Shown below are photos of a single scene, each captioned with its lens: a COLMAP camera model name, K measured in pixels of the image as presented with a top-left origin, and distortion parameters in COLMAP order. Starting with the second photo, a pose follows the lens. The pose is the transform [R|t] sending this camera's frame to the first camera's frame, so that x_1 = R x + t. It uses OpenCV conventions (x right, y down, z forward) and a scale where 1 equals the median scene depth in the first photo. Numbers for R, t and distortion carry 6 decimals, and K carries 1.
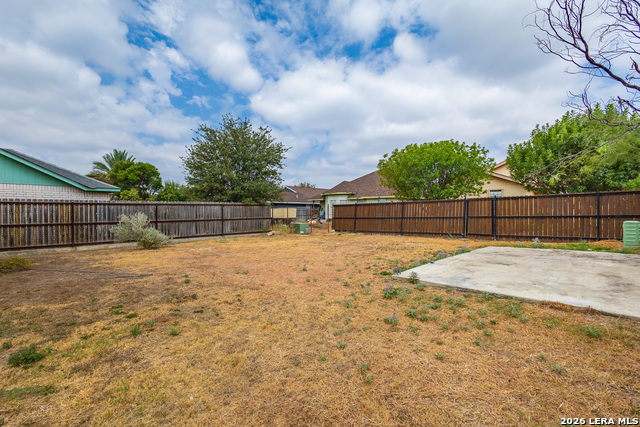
lens RADIAL K [[286.2, 0, 332.9], [0, 286.2, 212.6], [0, 0, 1]] dist [-0.000543, -0.000014]
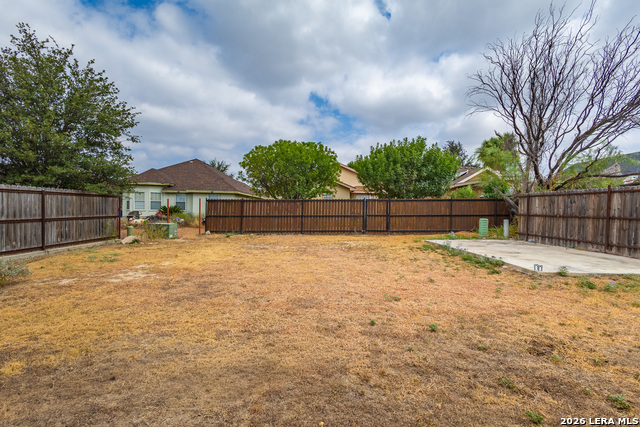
lens RADIAL K [[297.9, 0, 320.0], [0, 297.9, 213.5], [0, 0, 1]] dist [-0.000830, -0.000218]
pose [[0.716470, 0.006045, 0.697591, -0.385337], [-0.014248, 0.999881, 0.005969, 0.002094], [-0.697472, -0.014216, 0.716471, 0.218780]]
